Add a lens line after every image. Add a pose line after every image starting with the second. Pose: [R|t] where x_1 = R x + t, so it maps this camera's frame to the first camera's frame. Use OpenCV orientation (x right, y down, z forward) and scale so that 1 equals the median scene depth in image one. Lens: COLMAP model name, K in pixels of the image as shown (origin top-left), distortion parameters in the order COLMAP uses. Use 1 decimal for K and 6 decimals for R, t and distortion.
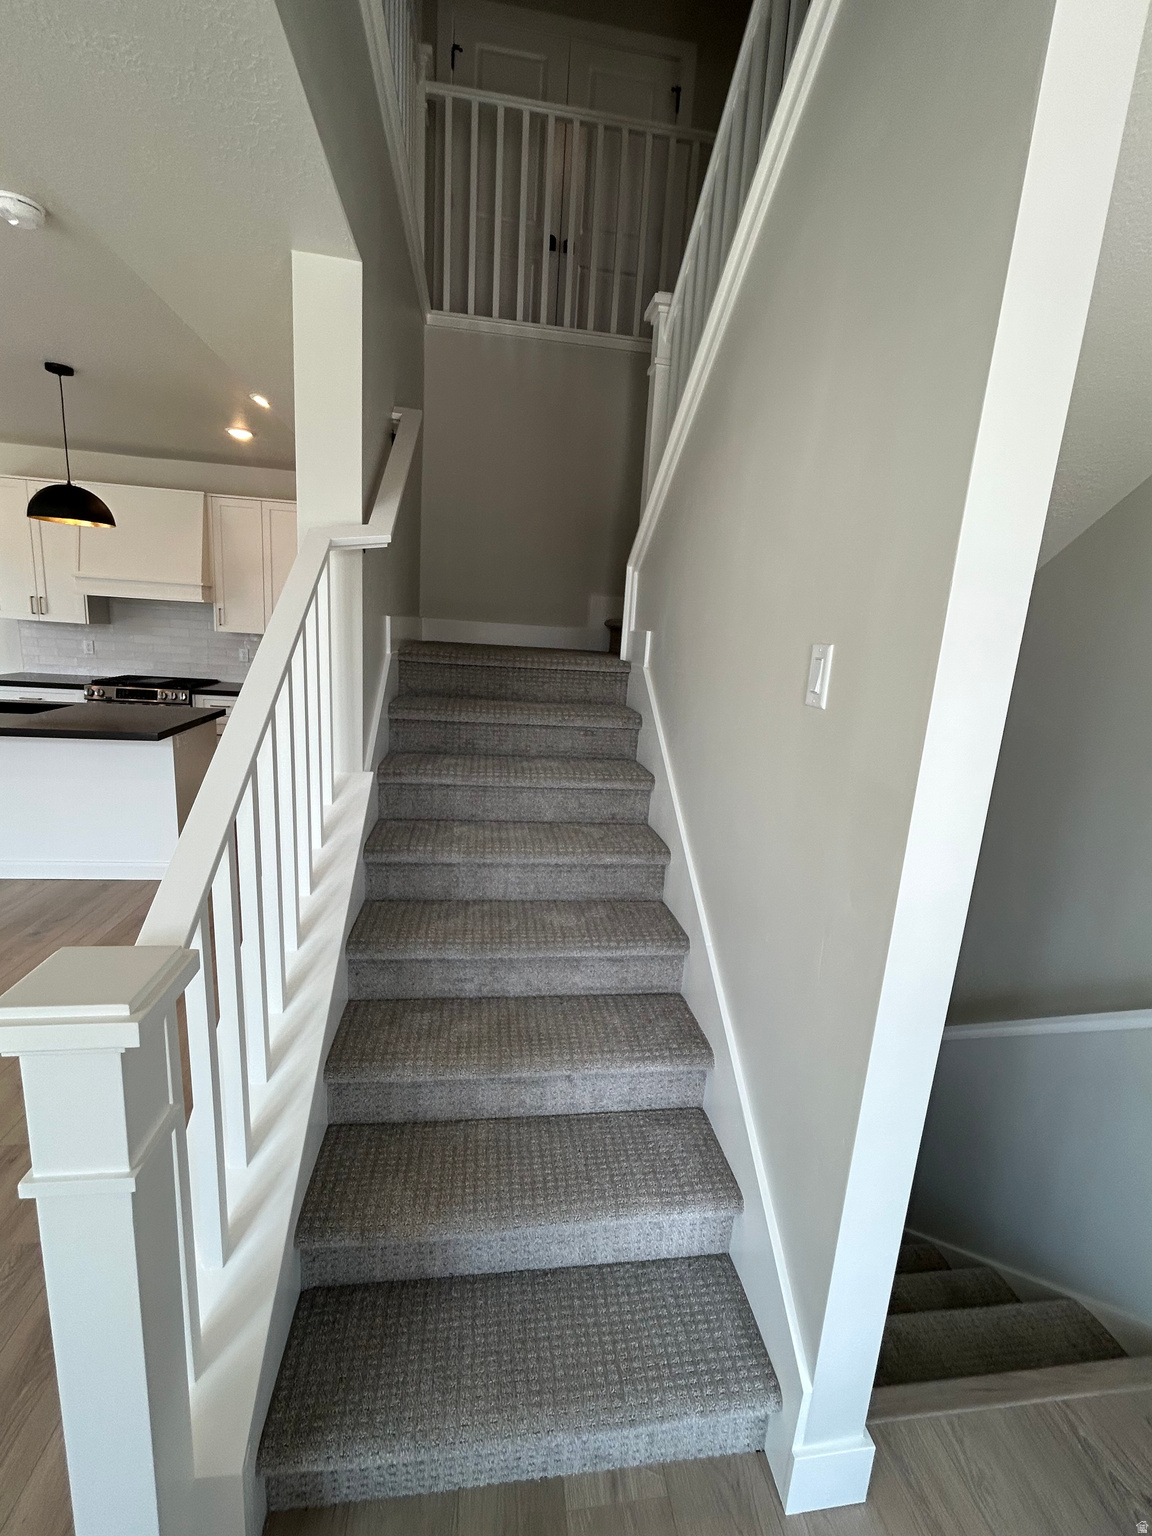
lens RADIAL K [[665.3, 0, 576.0], [0, 665.3, 768.0], [0, 0, 1]] dist [0.001126, 0.000247]
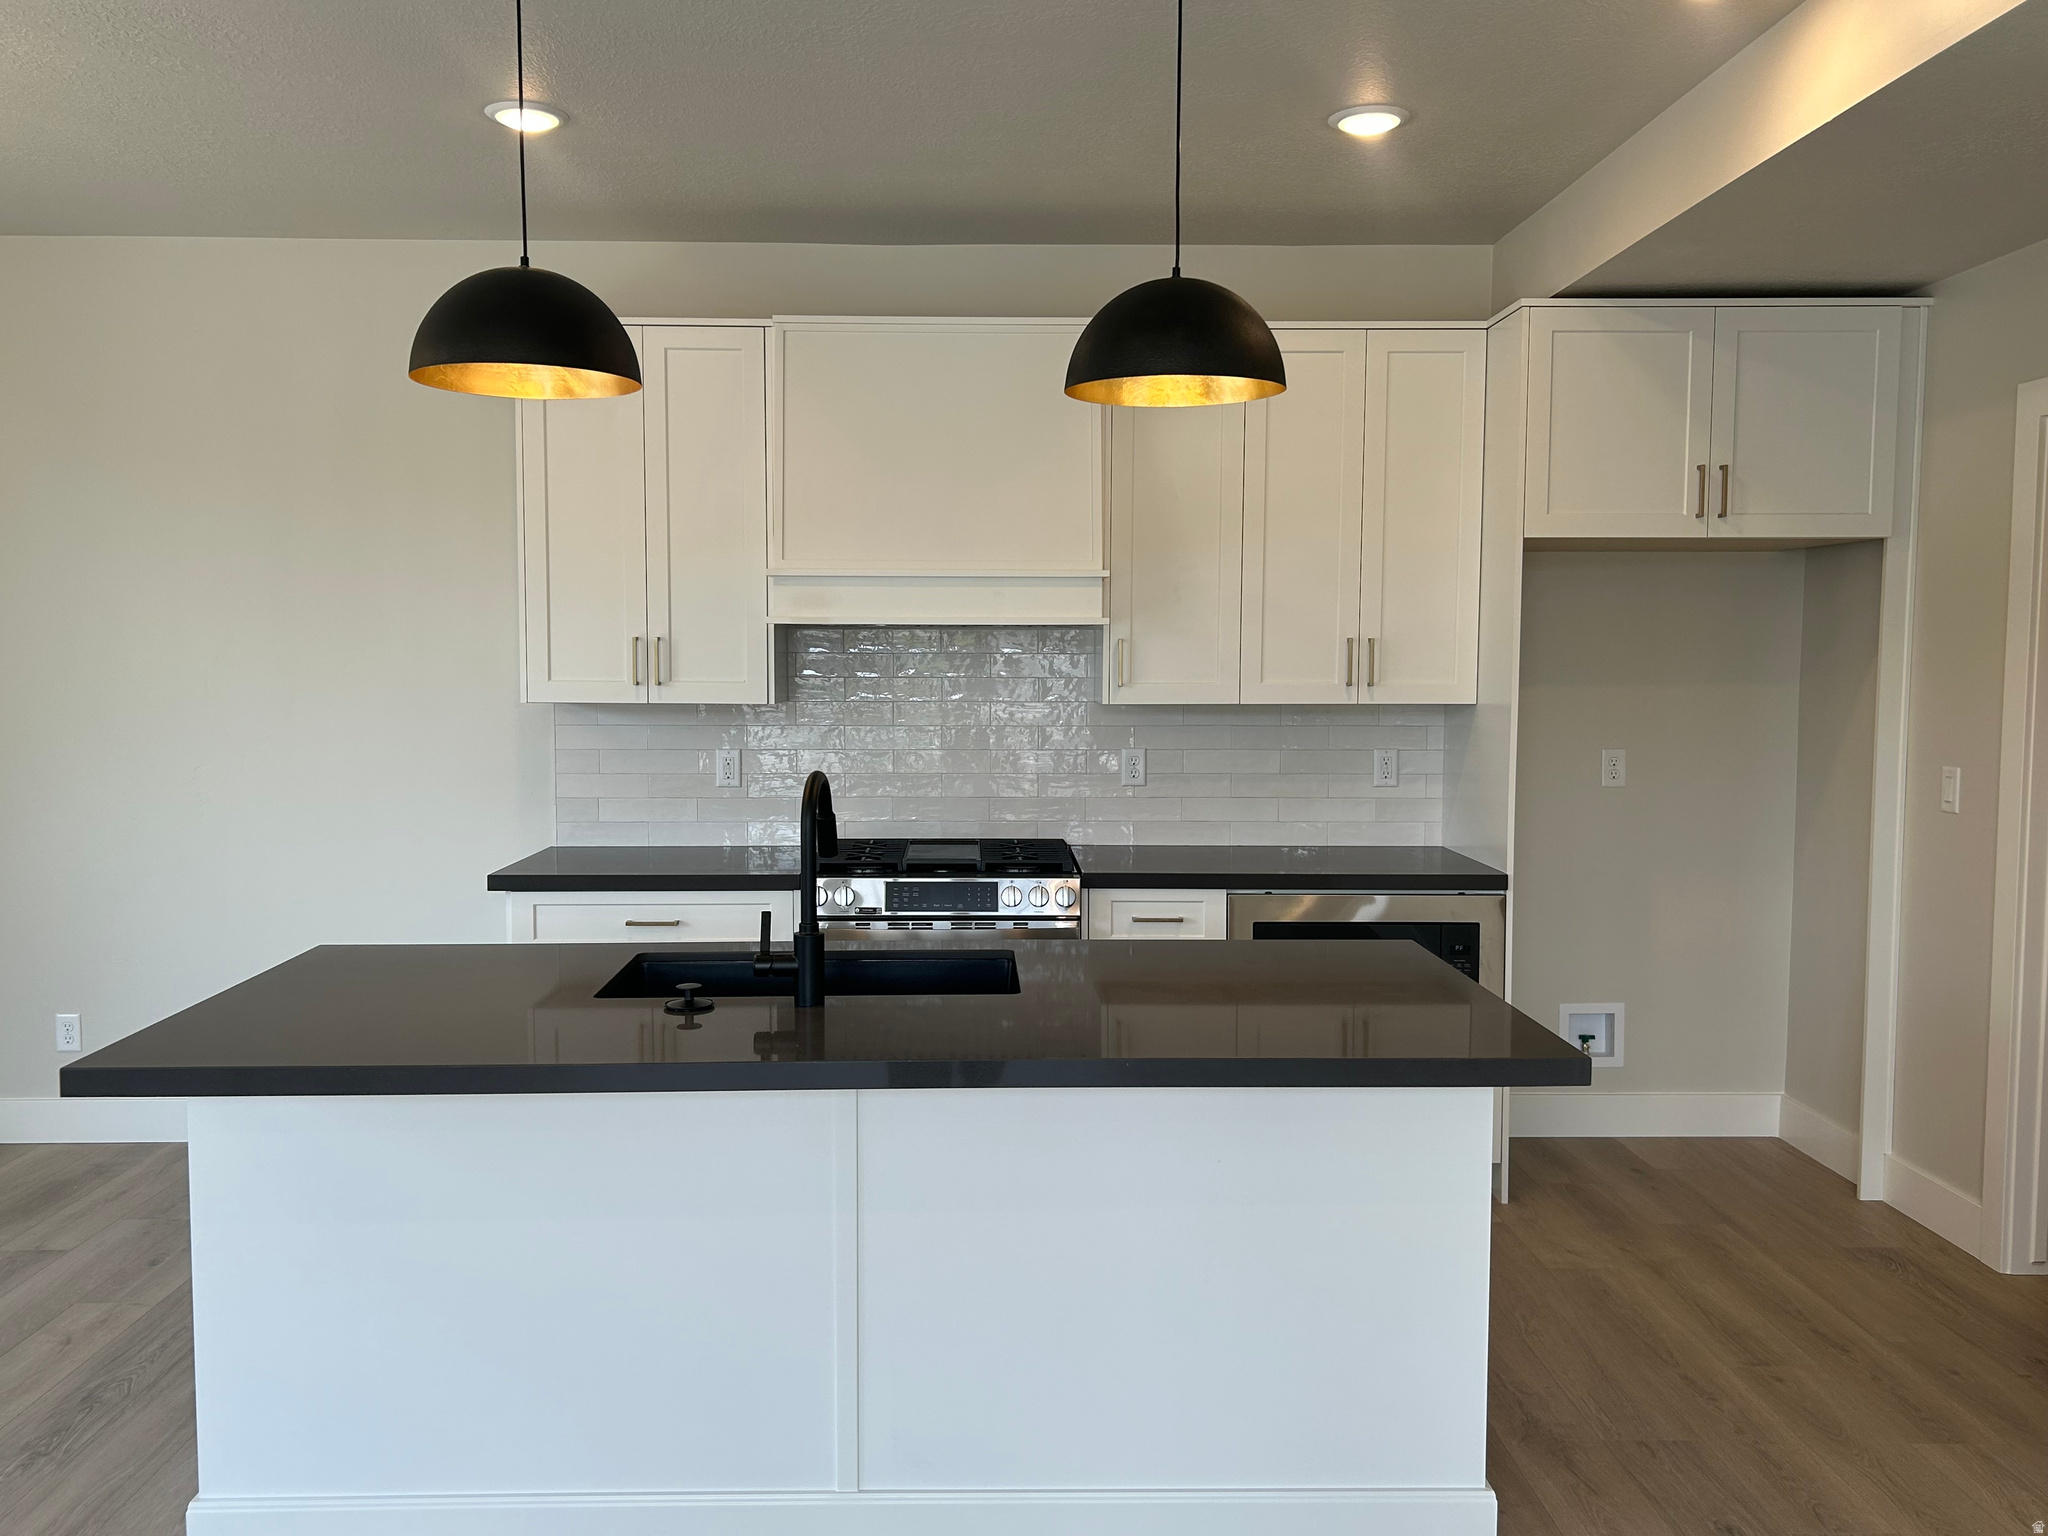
lens RADIAL K [[1627.0, 0, 1024.0], [0, 1627.0, 768.0], [0, 0, 1]] dist [0.001891, -0.009286]
pose [[0.989376, -0.051865, -0.135813, -0.493725], [0.032362, 0.989329, -0.142057, -0.055330], [0.141732, 0.136152, 0.980497, 0.172967]]
